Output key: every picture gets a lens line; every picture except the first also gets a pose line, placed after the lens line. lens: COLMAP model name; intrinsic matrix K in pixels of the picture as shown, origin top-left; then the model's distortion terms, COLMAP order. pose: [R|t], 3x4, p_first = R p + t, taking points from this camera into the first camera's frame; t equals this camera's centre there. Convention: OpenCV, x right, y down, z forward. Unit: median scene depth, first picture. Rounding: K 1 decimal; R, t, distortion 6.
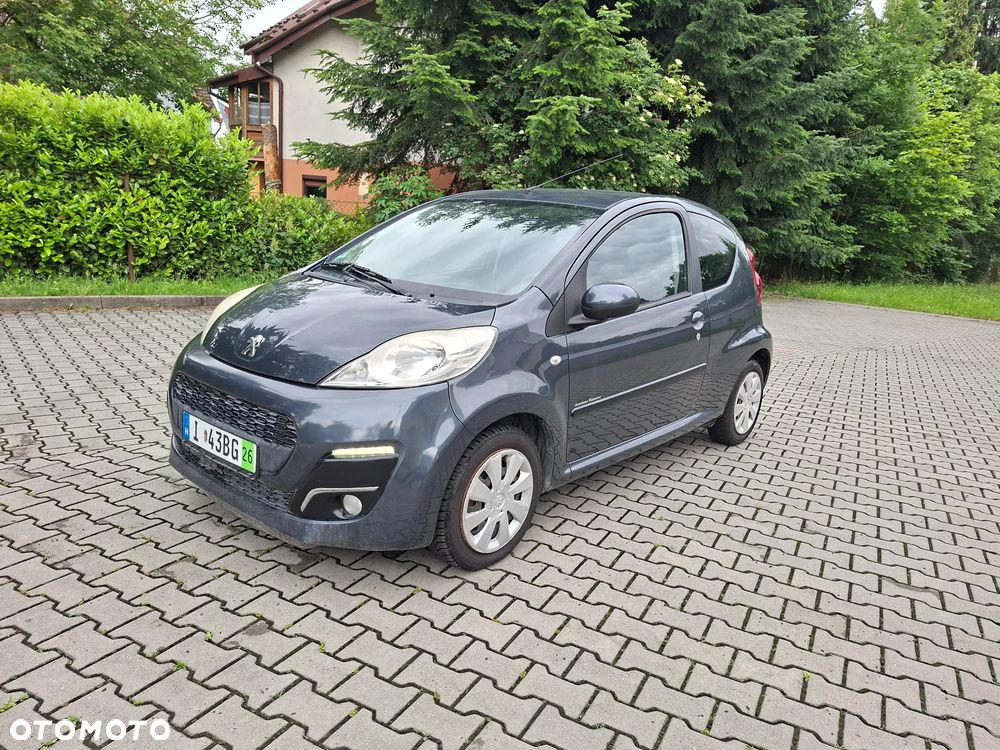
lens RADIAL K [[689.7, 0, 495.8], [0, 689.7, 374.3], [0, 0, 1]] dist [0.097331, -0.123140]
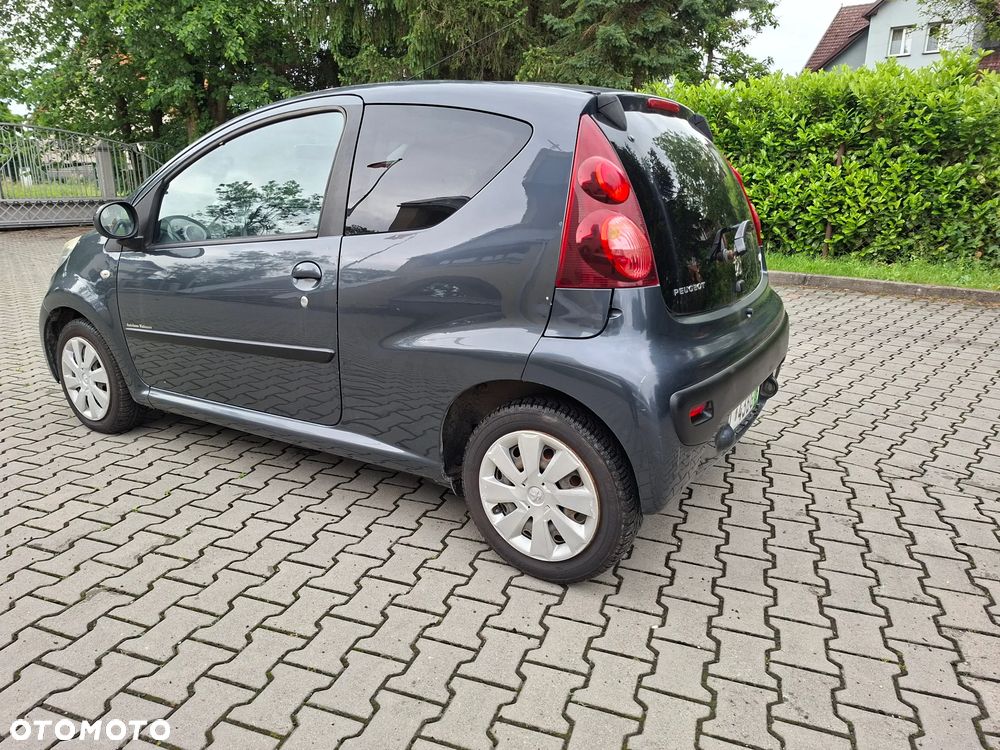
lens RADIAL K [[693.3, 0, 492.8], [0, 693.3, 364.4], [0, 0, 1]] dist [0.071911, -0.078090]
pose [[0.144988, 0.186277, -0.971740, 0.881242], [-0.200947, 0.967194, 0.155423, -0.122665], [0.968813, 0.172734, 0.177663, 0.976095]]
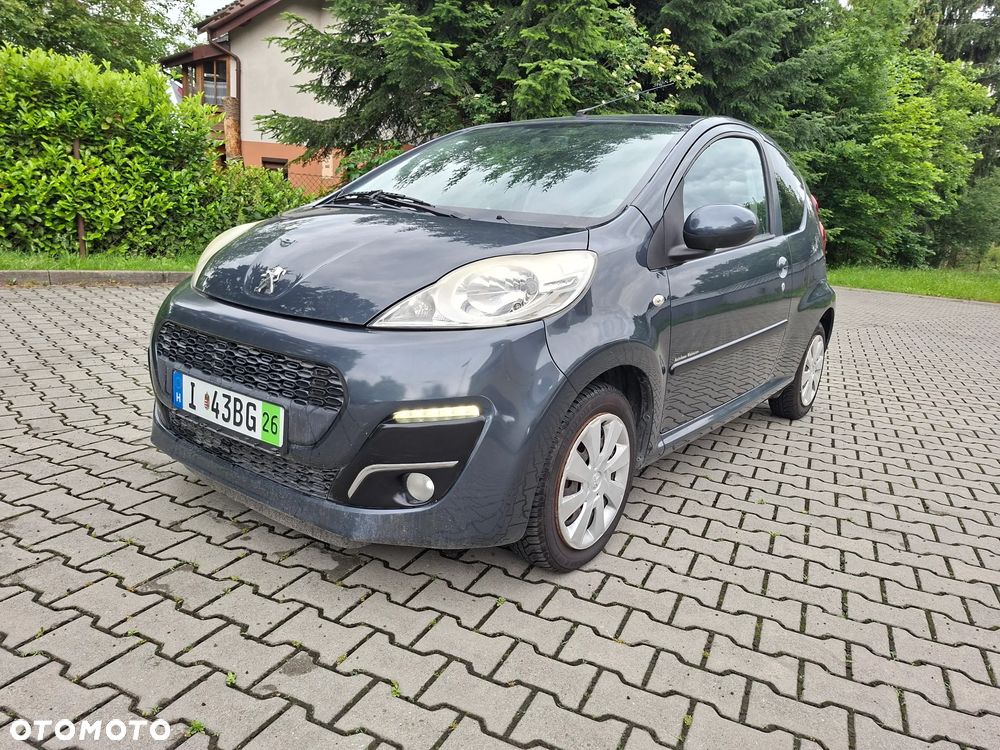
lens RADIAL K [[693.3, 0, 492.8], [0, 693.3, 364.4], [0, 0, 1]] dist [0.071911, -0.078090]
pose [[0.998439, -0.011817, 0.054584, -0.099085], [0.012163, 0.999908, -0.006023, 0.037602], [-0.054508, 0.006678, 0.998491, 0.155280]]
